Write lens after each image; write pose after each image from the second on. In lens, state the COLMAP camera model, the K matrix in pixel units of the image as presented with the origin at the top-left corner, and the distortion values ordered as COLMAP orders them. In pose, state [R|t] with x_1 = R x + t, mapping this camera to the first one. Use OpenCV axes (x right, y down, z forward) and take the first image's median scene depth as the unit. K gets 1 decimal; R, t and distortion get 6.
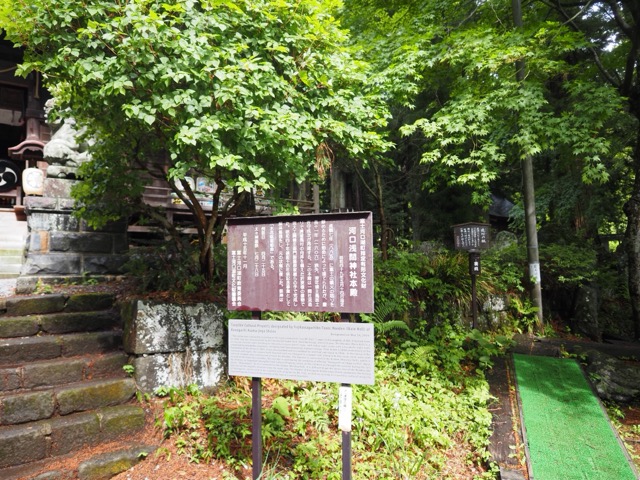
lens RADIAL K [[446.4, 0, 318.6], [0, 446.4, 239.9], [0, 0, 1]] dist [-0.029033, 0.008643]
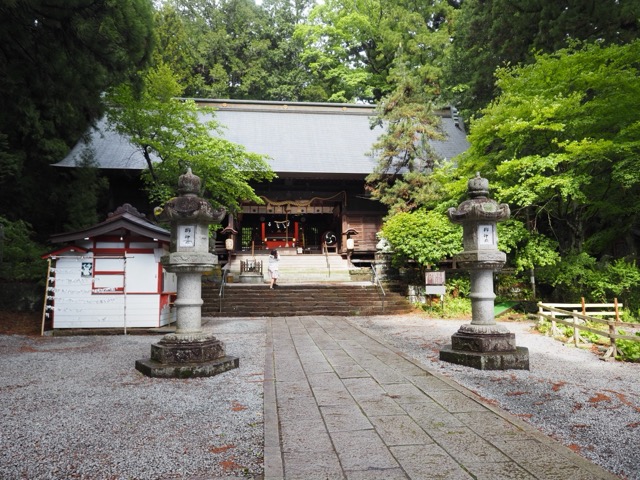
lens RADIAL K [[446.4, 0, 318.2], [0, 446.4, 241.6], [0, 0, 1]] dist [-0.029033, 0.008643]
pose [[0.898428, -0.035451, -0.437688, 0.909236], [0.027754, 0.999327, -0.023971, -0.264632], [0.438244, 0.009389, 0.898807, -4.023883]]
